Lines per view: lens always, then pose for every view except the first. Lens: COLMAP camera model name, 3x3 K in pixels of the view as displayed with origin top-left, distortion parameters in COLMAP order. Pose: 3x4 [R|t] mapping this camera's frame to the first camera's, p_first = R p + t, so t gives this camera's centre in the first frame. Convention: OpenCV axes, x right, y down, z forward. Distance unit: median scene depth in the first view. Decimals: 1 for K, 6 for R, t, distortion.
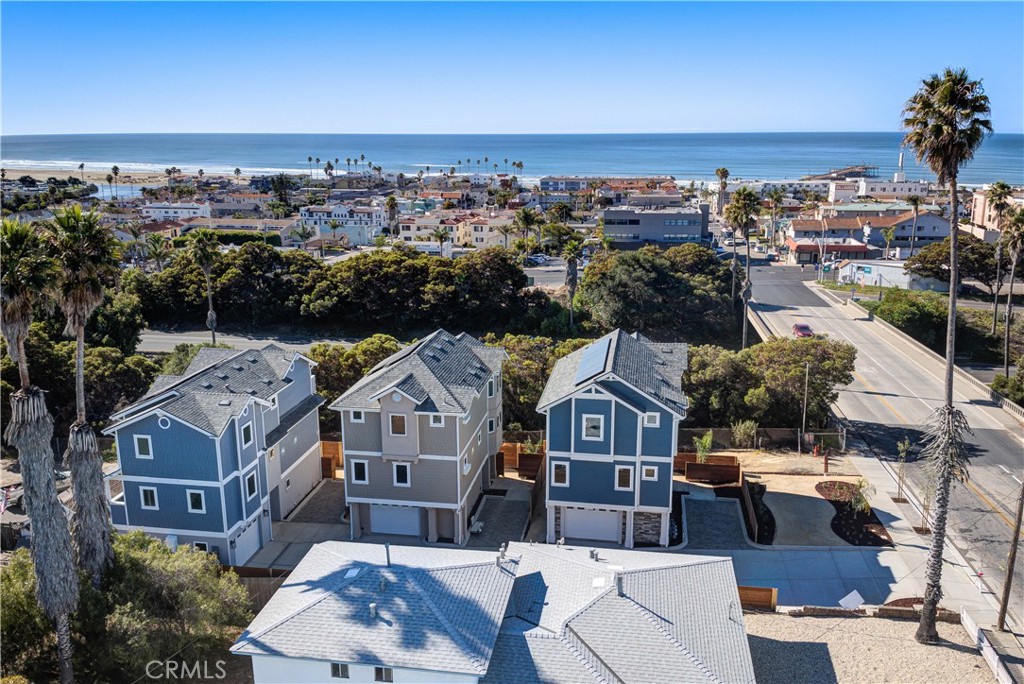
lens RADIAL K [[825.3, 0, 518.1], [0, 825.3, 346.7], [0, 0, 1]] dist [0.108679, -0.248714]
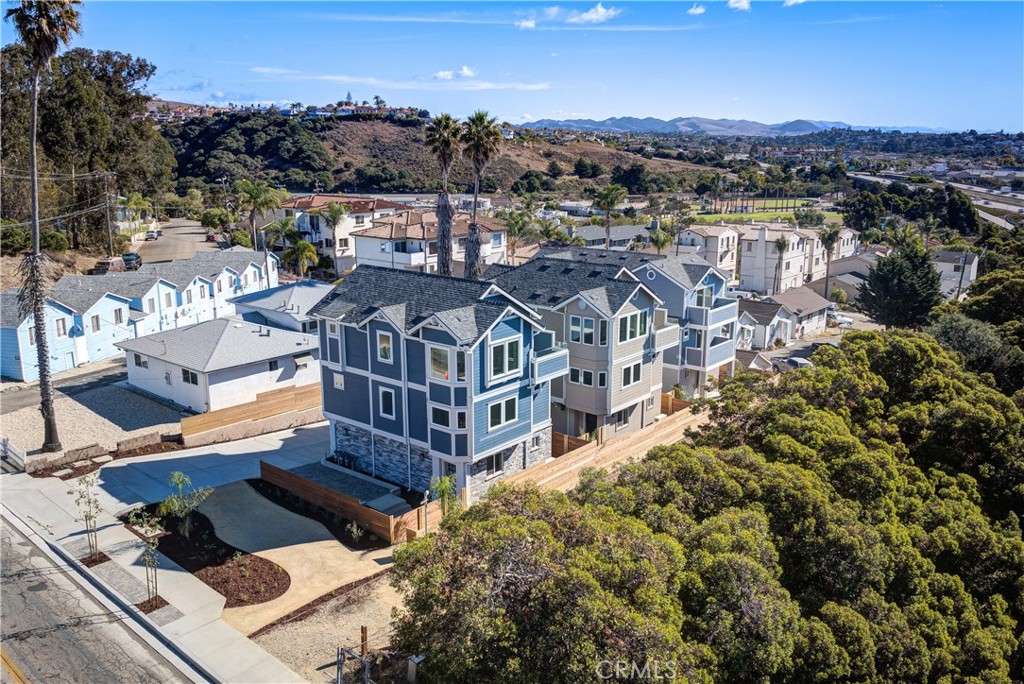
lens RADIAL K [[825.3, 0, 511.5], [0, 825.3, 343.1], [0, 0, 1]] dist [0.108679, -0.248714]
pose [[-0.514913, 0.189916, -0.835941, 0.335720], [-0.213860, 0.915859, 0.339803, -0.102140], [0.830138, 0.353743, -0.430973, 0.598722]]
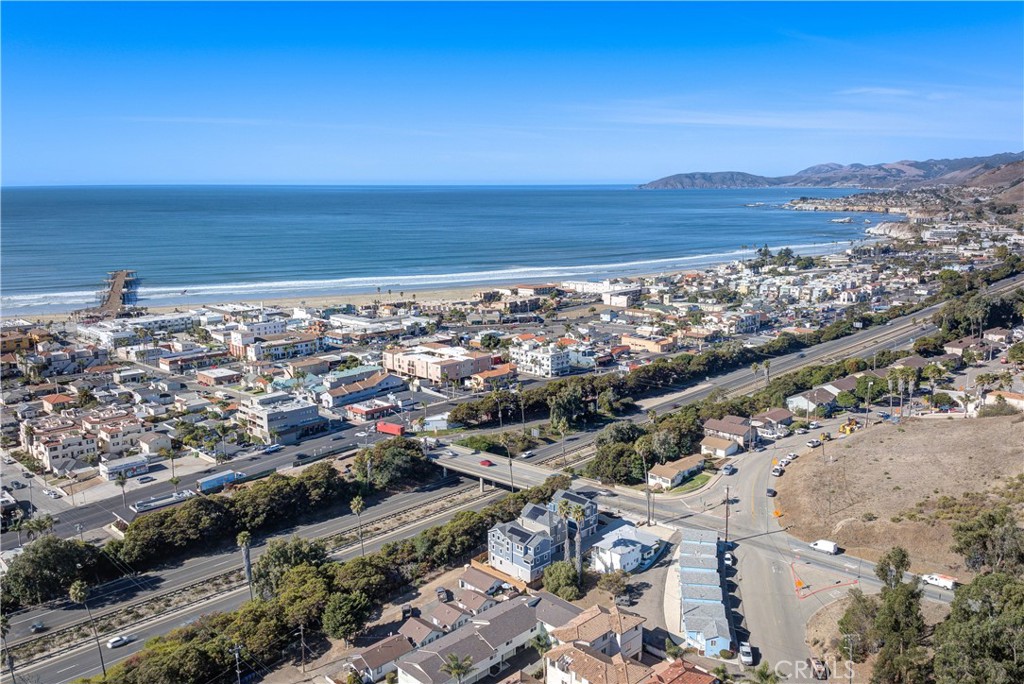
lens RADIAL K [[825.3, 0, 519.5], [0, 825.3, 348.7], [0, 0, 1]] dist [0.108679, -0.248714]
pose [[0.578567, -0.157687, 0.800247, -1.419003], [0.201724, 0.978317, 0.046932, -0.420540], [-0.790296, 0.134276, 0.597831, -0.623333]]
